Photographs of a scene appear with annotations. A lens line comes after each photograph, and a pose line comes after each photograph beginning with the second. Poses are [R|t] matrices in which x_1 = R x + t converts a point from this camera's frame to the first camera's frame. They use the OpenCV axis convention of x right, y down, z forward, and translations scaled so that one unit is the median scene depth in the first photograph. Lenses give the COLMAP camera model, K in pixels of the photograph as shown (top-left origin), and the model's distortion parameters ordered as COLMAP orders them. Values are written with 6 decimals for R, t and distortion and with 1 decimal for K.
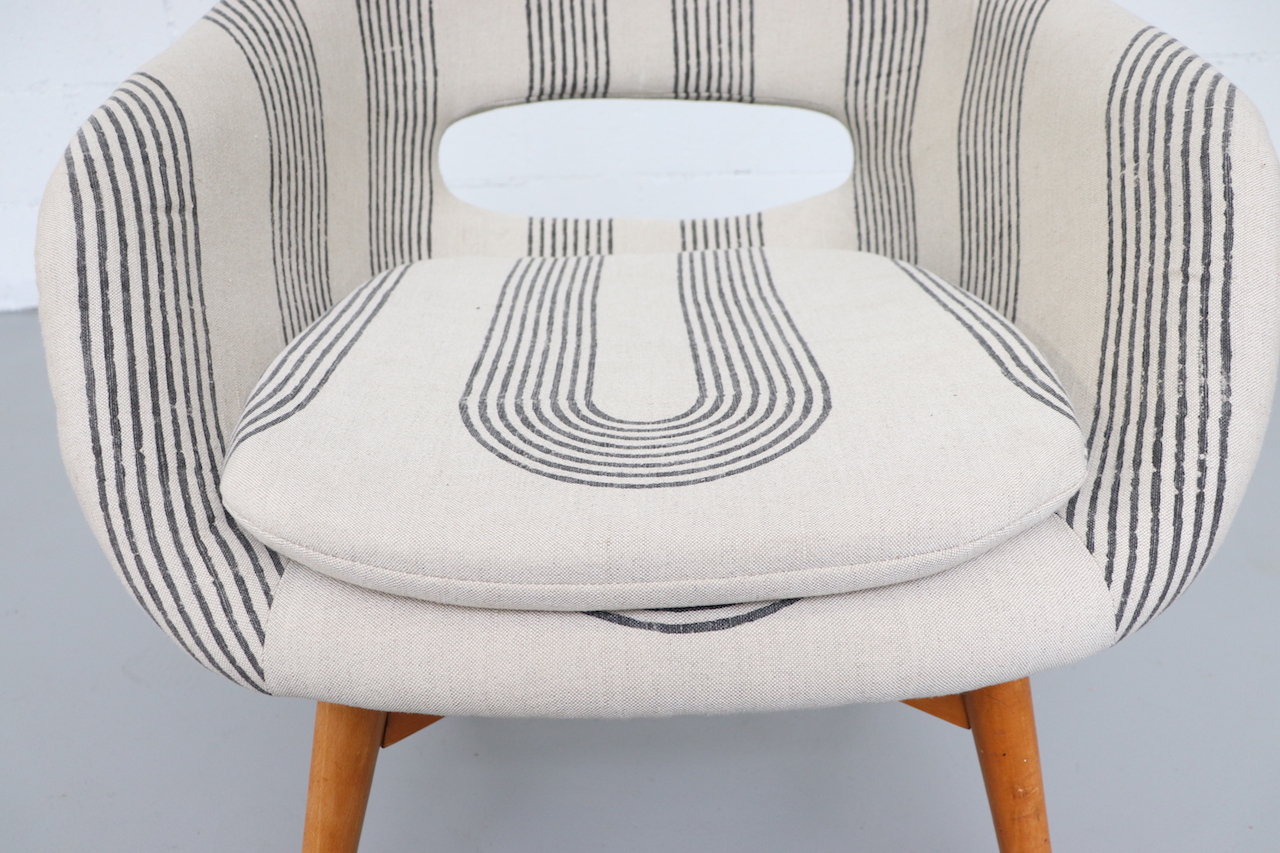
lens RADIAL K [[1038.2, 0, 642.5], [0, 1038.2, 431.8], [0, 0, 1]] dist [-0.184152, 0.158236]
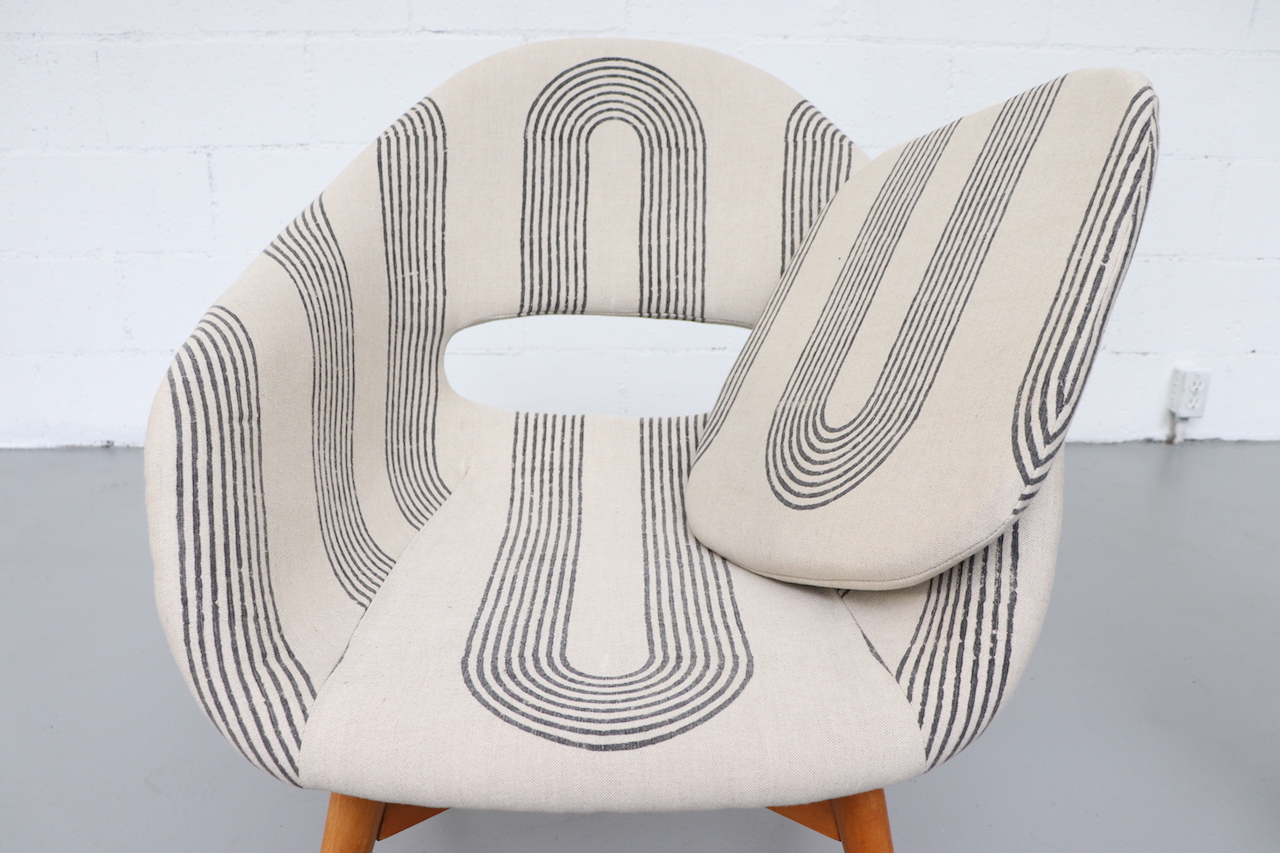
lens RADIAL K [[1038.2, 0, 642.5], [0, 1038.2, 431.8], [0, 0, 1]] dist [-0.184152, 0.158236]
pose [[0.999543, 0.030183, 0.001373, 0.065252], [-0.029712, 0.990159, -0.136756, -0.037966], [-0.005487, 0.136653, 0.990604, -0.360767]]
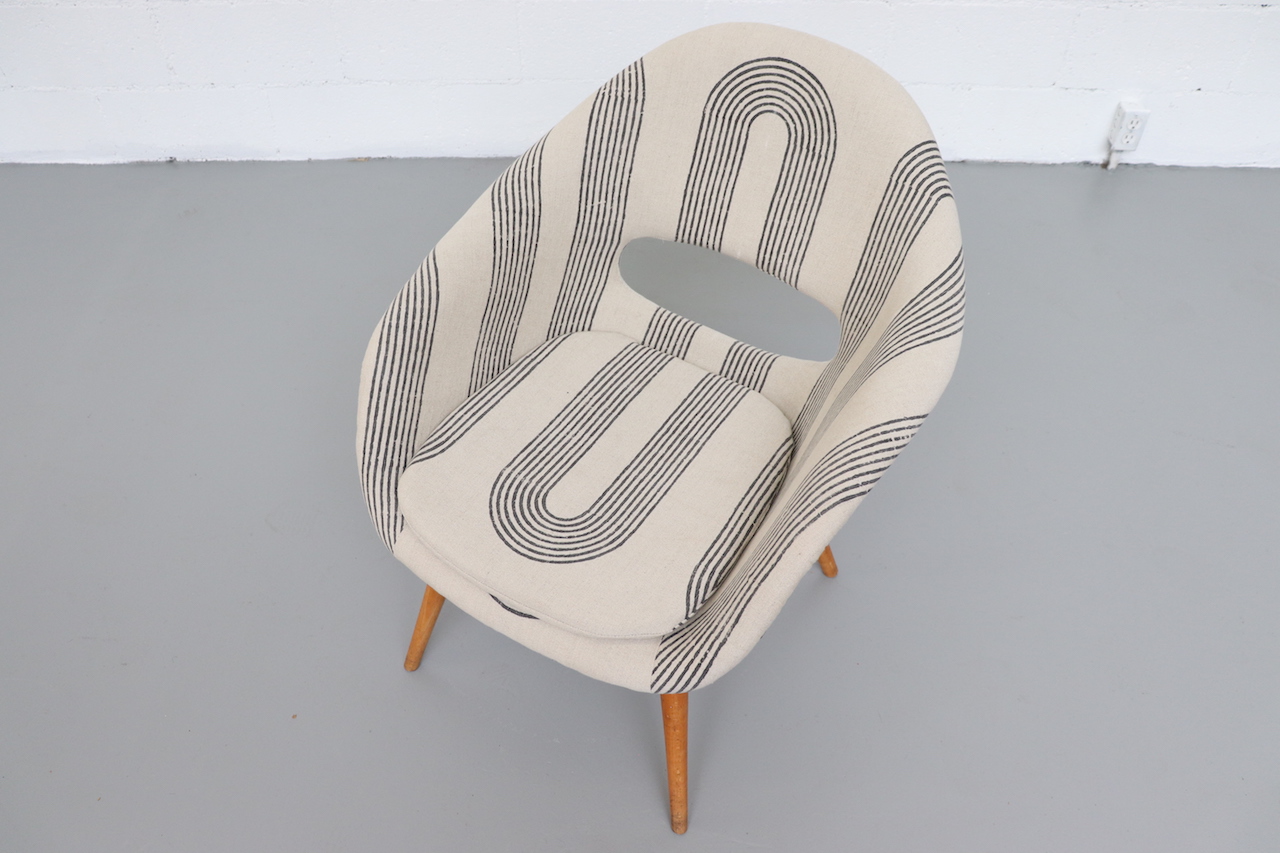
lens RADIAL K [[1038.2, 0, 642.5], [0, 1038.2, 431.8], [0, 0, 1]] dist [-0.184152, 0.158236]
pose [[0.839750, 0.410930, -0.354904, 0.973293], [-0.254307, 0.875166, 0.411598, -1.256241], [0.479737, -0.255385, 0.839423, -0.895166]]
